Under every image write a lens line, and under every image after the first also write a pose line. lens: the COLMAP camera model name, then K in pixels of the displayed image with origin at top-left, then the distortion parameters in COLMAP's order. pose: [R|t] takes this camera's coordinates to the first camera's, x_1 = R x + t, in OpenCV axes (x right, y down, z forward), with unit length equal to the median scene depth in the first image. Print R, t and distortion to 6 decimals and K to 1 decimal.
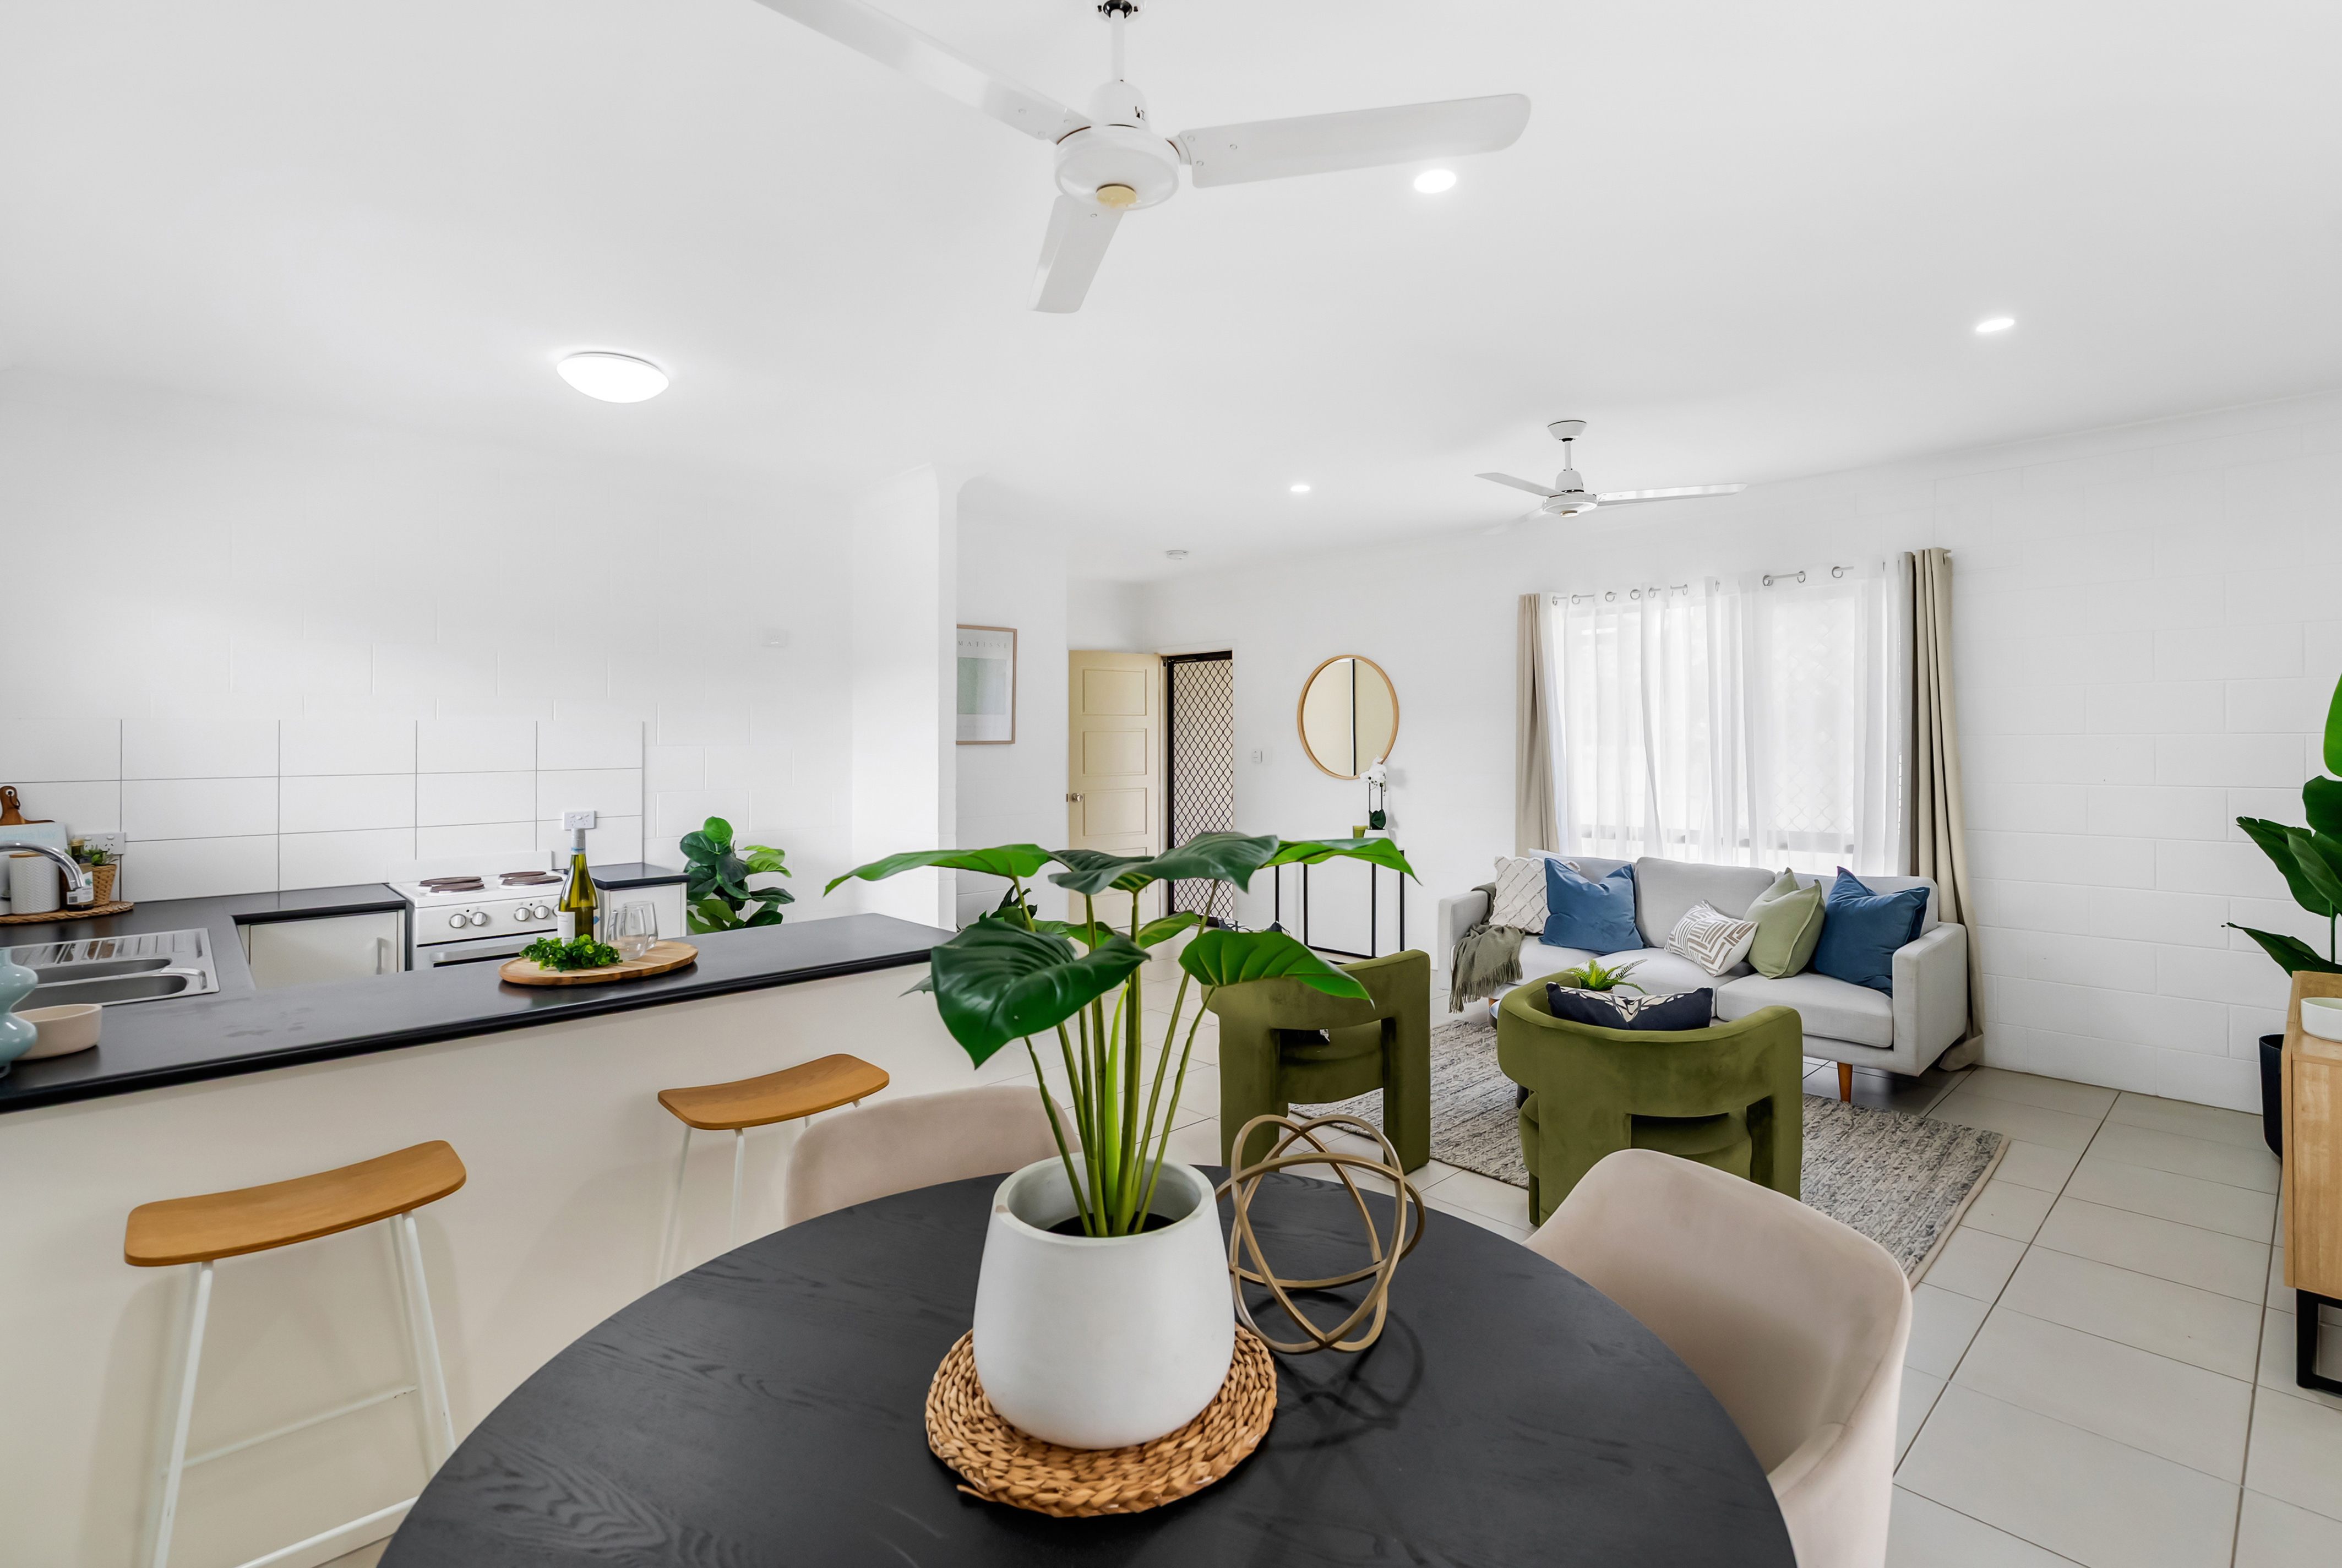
lens RADIAL K [[1087.0, 0, 1169.5], [0, 1087.0, 737.1], [0, 0, 1]] dist [-0.012146, 0.000375]
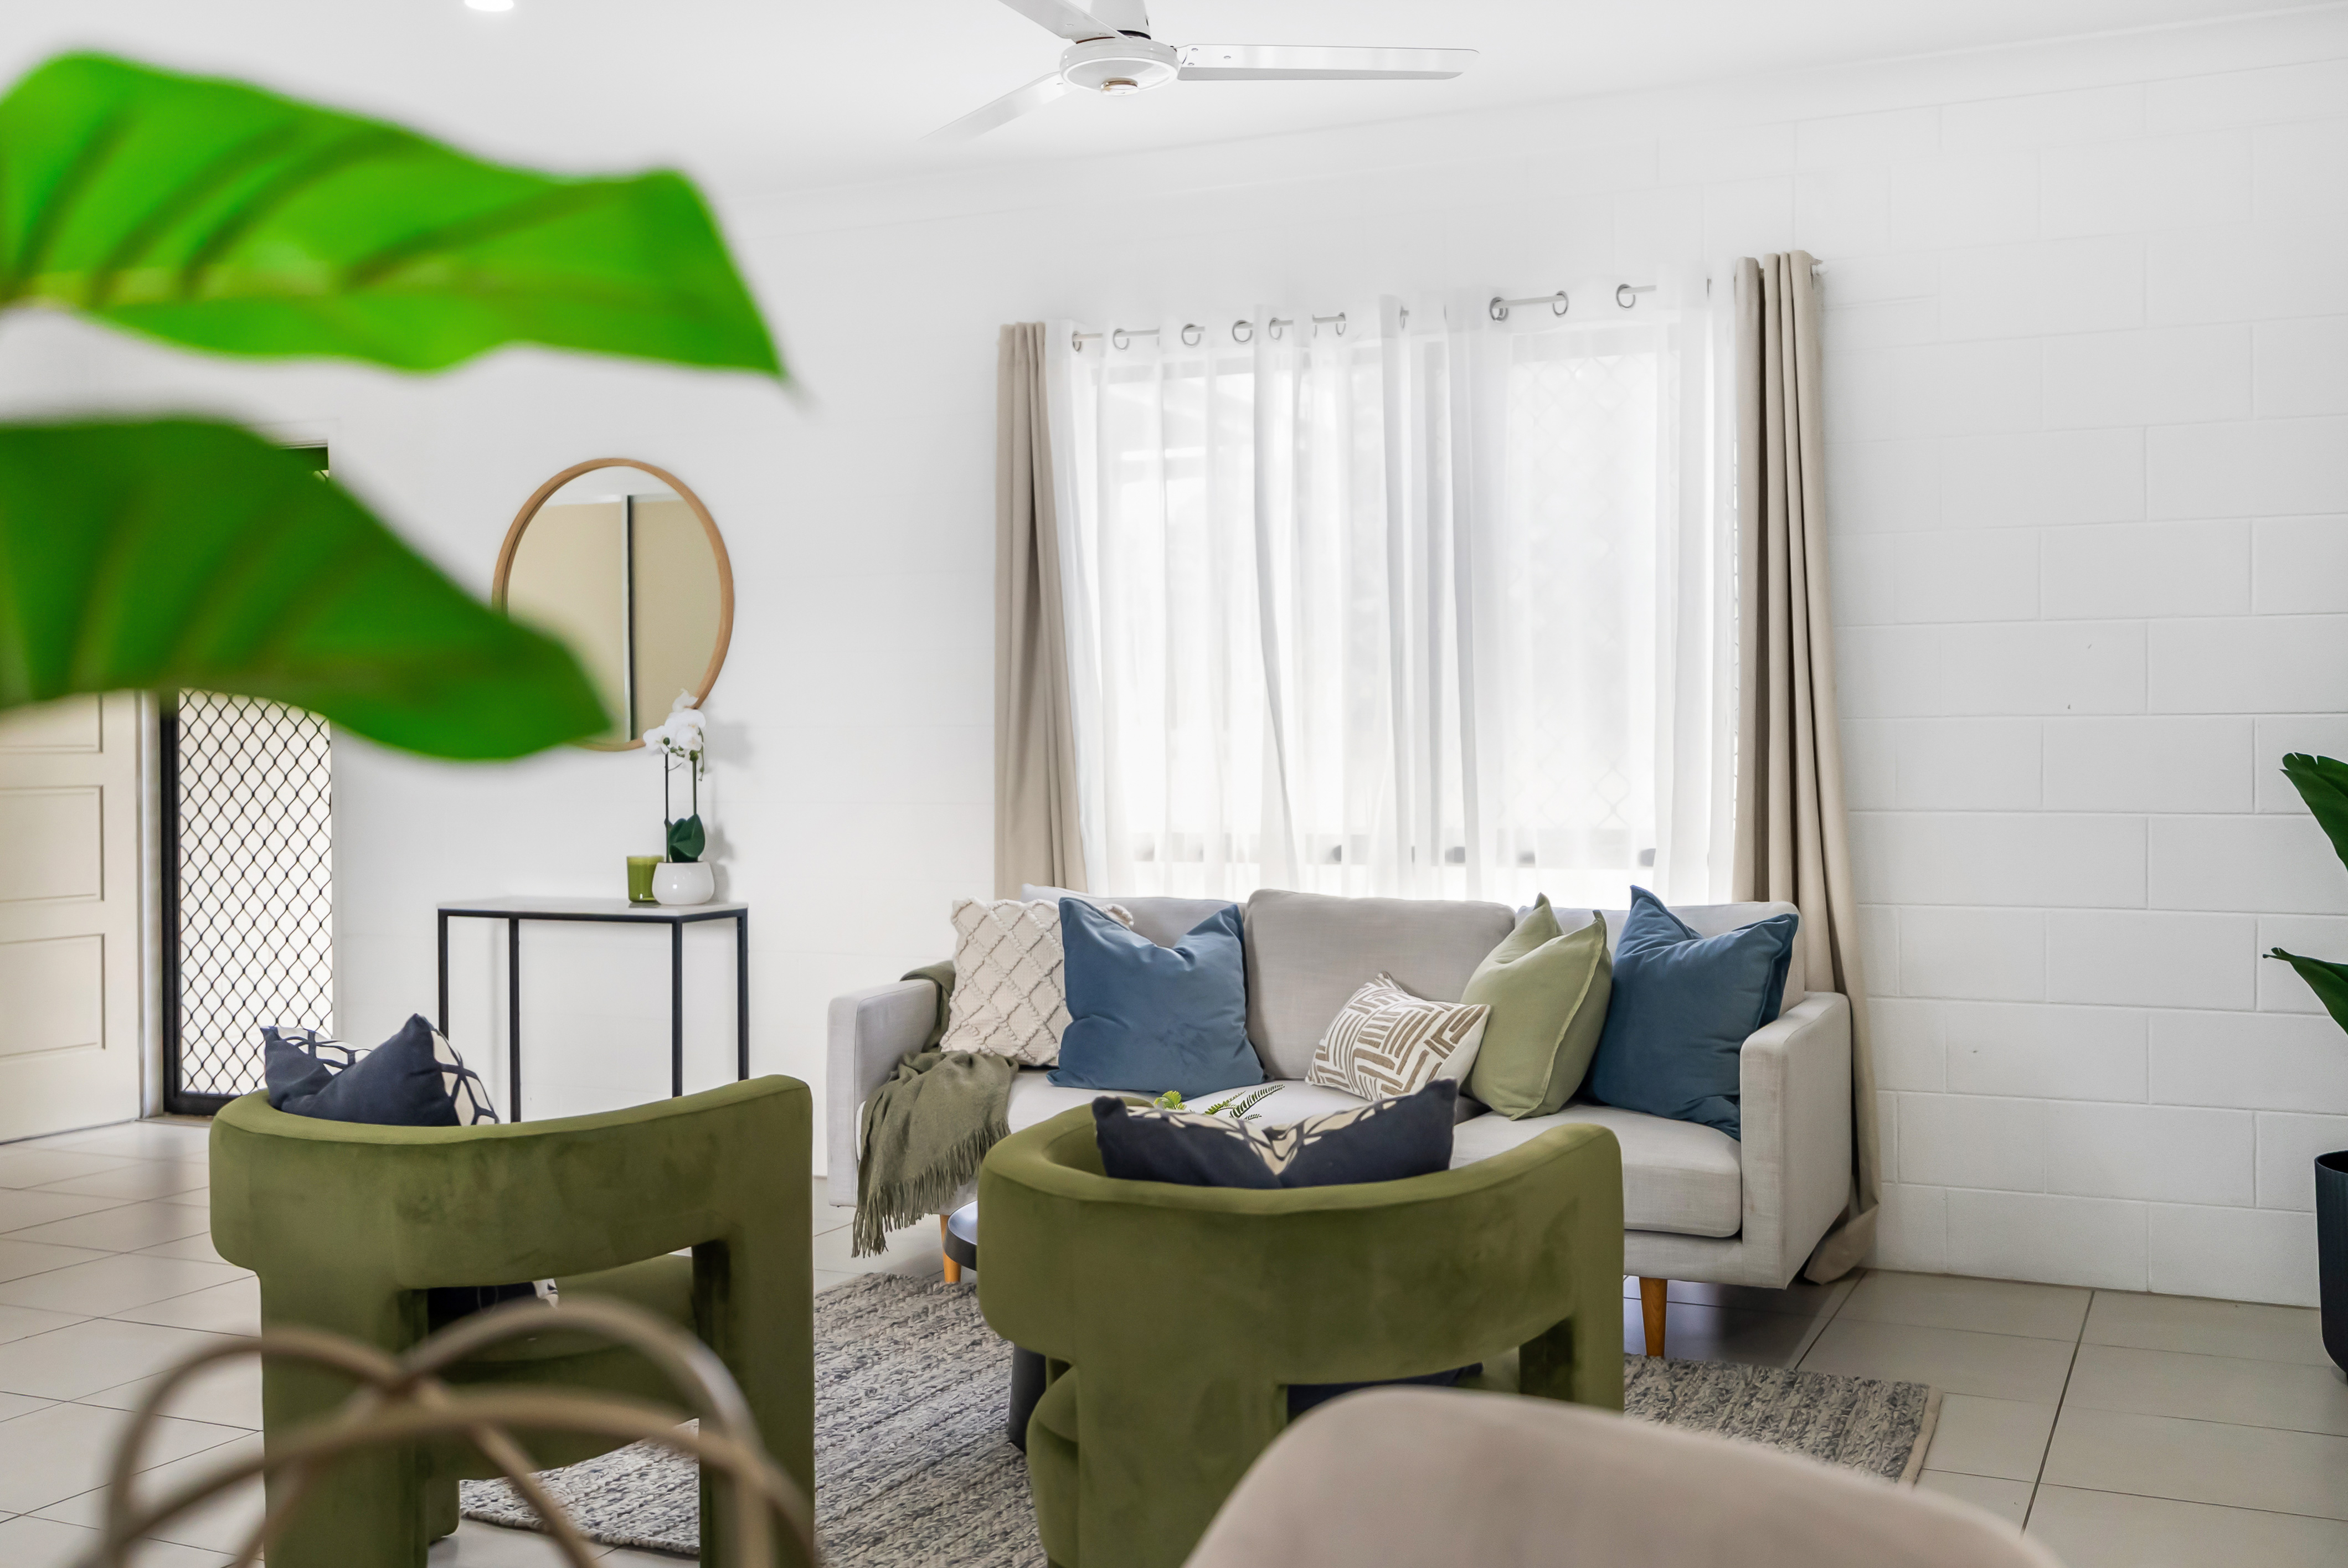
lens RADIAL K [[2341.7, 0, 1174.0], [0, 2341.7, 784.0], [0, 0, 1]] dist [-0.014228, -0.005369]
pose [[0.923490, -0.005312, 0.383586, 0.021236], [0.000009, 0.999904, 0.013825, 0.056626], [-0.383623, -0.012764, 0.923402, 0.100784]]
